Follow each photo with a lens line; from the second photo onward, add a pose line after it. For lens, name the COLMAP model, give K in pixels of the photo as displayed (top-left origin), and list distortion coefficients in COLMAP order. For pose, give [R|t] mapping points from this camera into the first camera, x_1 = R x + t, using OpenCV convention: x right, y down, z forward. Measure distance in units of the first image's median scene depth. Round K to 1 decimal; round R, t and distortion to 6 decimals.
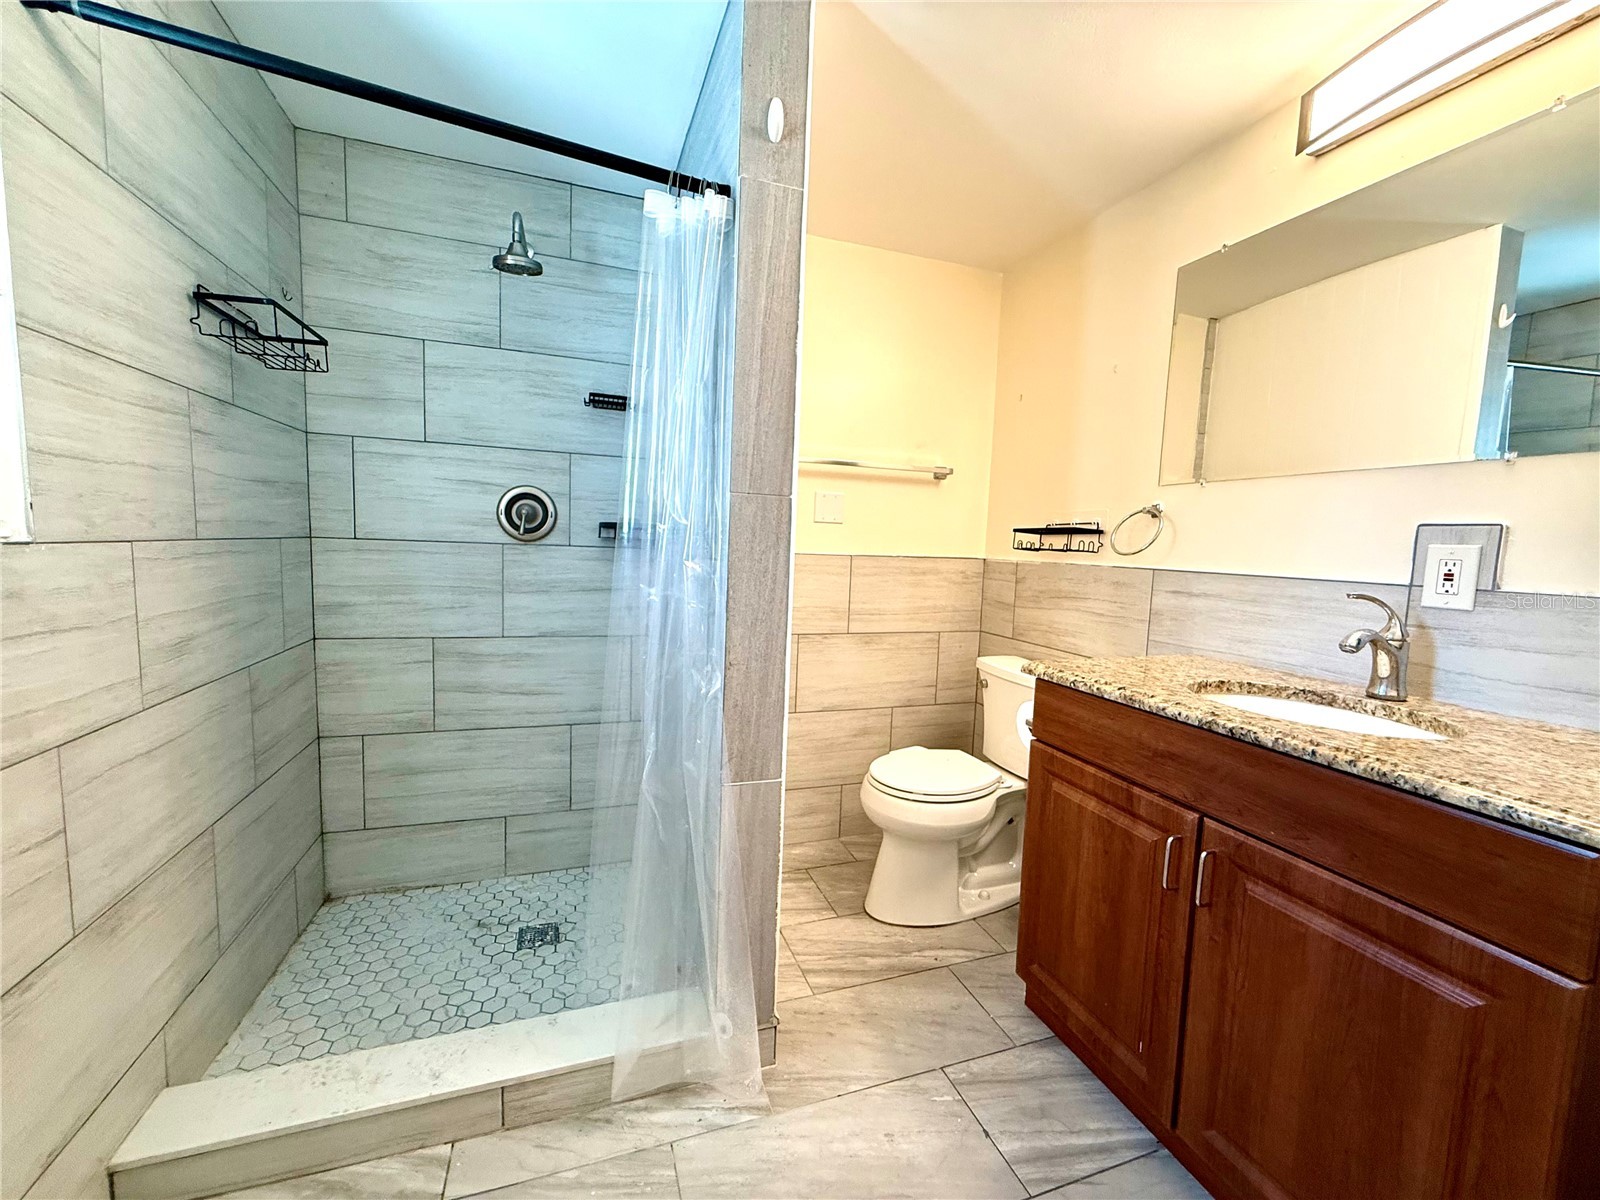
lens RADIAL K [[635.8, 0, 792.6], [0, 635.8, 600.4], [0, 0, 1]] dist [-0.000283, 0.000374]
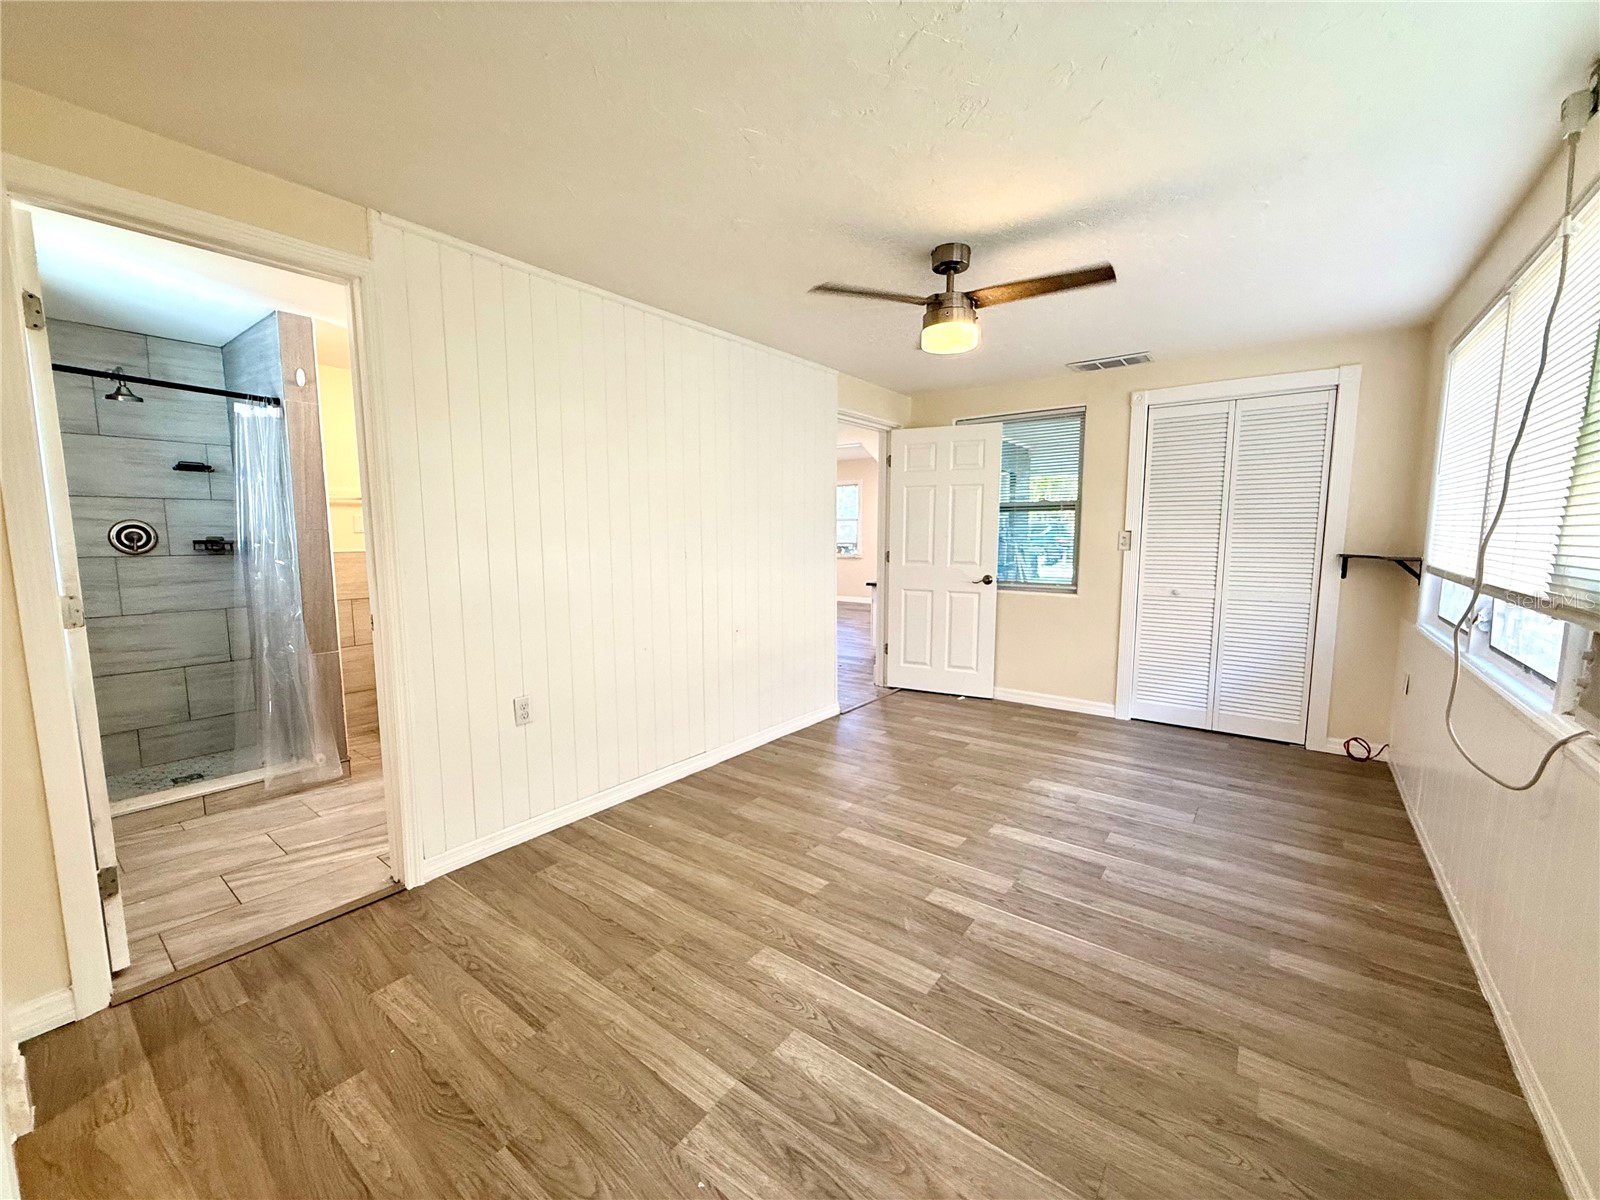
lens RADIAL K [[635.8, 0, 800.9], [0, 635.8, 601.1], [0, 0, 1]] dist [-0.000283, 0.000374]
pose [[0.834506, -0.099196, 0.541996, 0.106384], [0.084449, 0.995065, 0.052092, 0.086220], [-0.544489, 0.002300, 0.838765, -1.326018]]
